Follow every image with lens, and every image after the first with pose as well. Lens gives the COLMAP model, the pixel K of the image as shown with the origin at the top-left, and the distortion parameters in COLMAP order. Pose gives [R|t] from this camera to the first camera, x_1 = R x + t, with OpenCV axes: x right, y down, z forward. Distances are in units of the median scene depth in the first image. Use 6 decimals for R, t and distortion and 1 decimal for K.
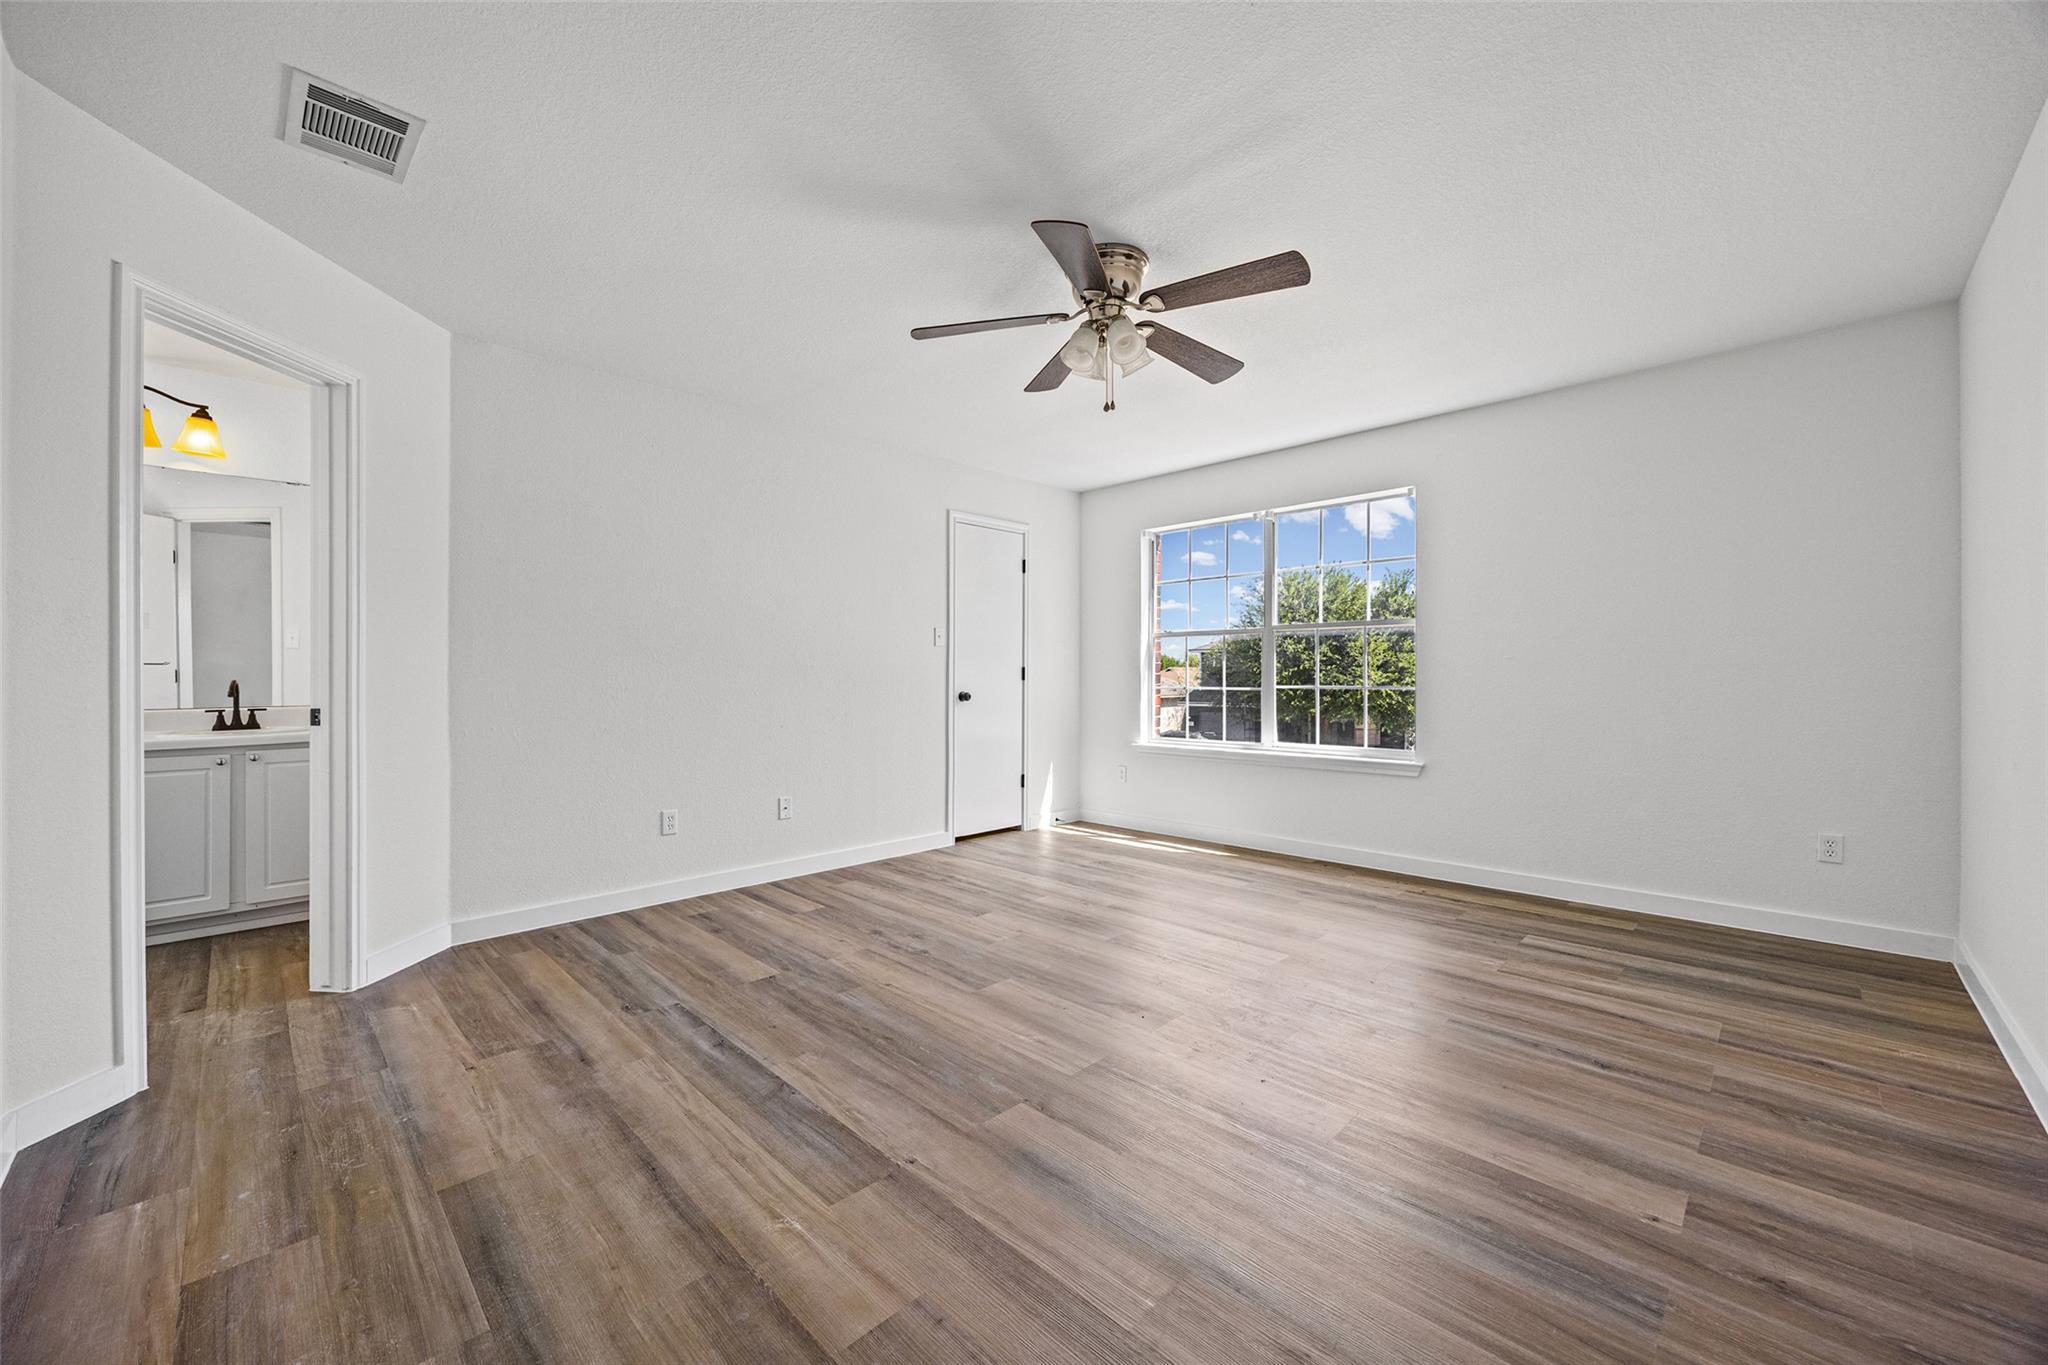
lens RADIAL K [[789.6, 0, 990.2], [0, 789.6, 691.2], [0, 0, 1]] dist [-0.003214, -0.000242]
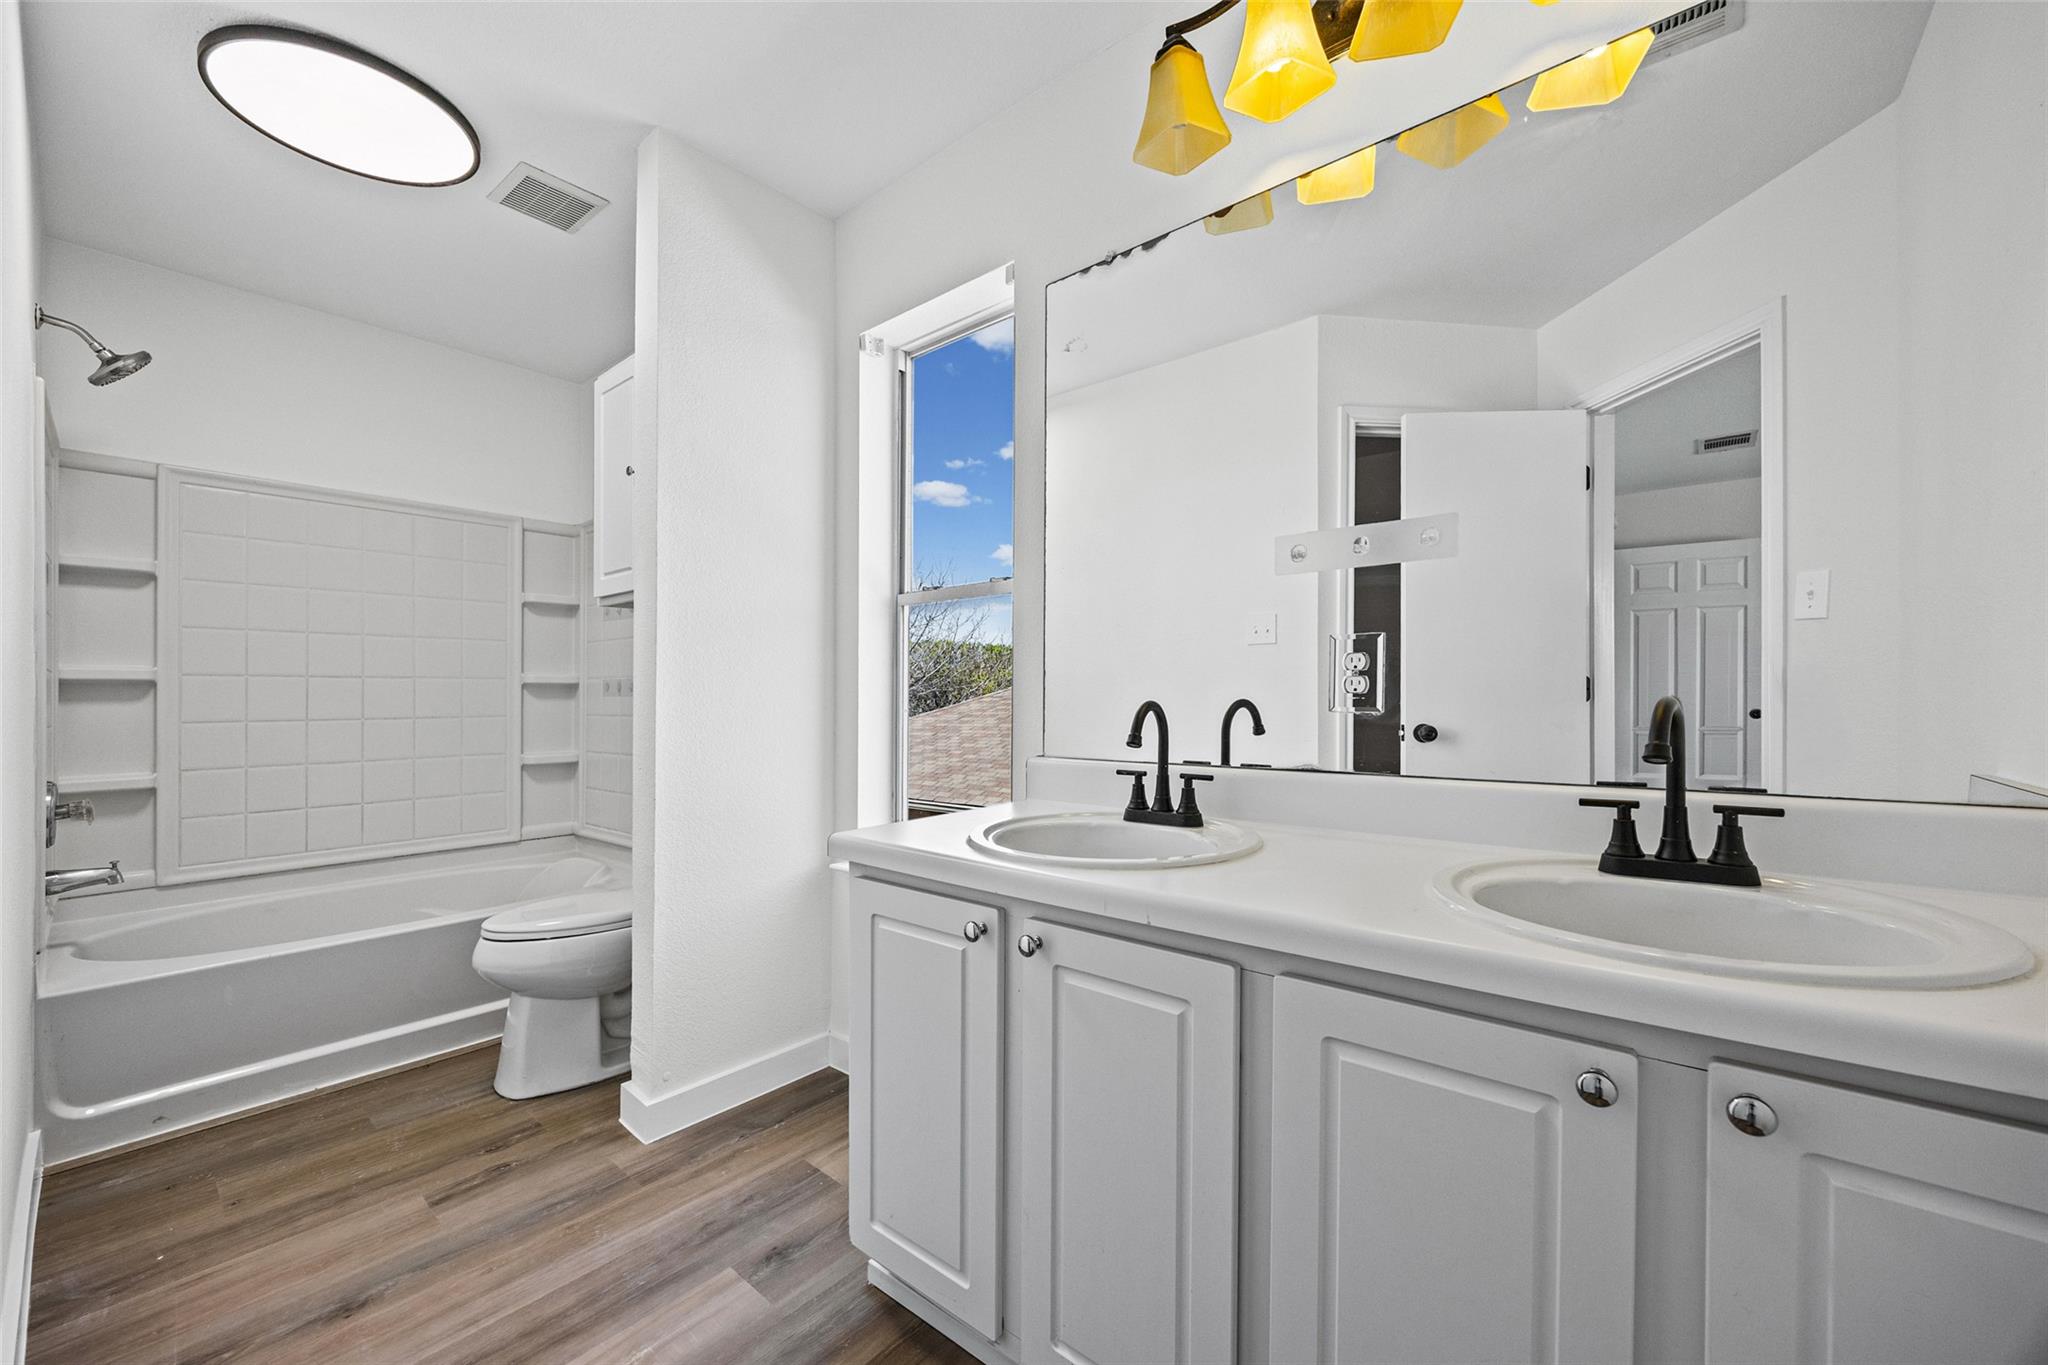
lens RADIAL K [[789.6, 0, 1028.7], [0, 789.6, 690.0], [0, 0, 1]] dist [-0.003214, -0.000242]
pose [[0.105564, 0.002202, -0.994410, -0.700656], [-0.011063, 0.999938, 0.001039, -0.015488], [0.994351, 0.010892, 0.105582, 0.738182]]
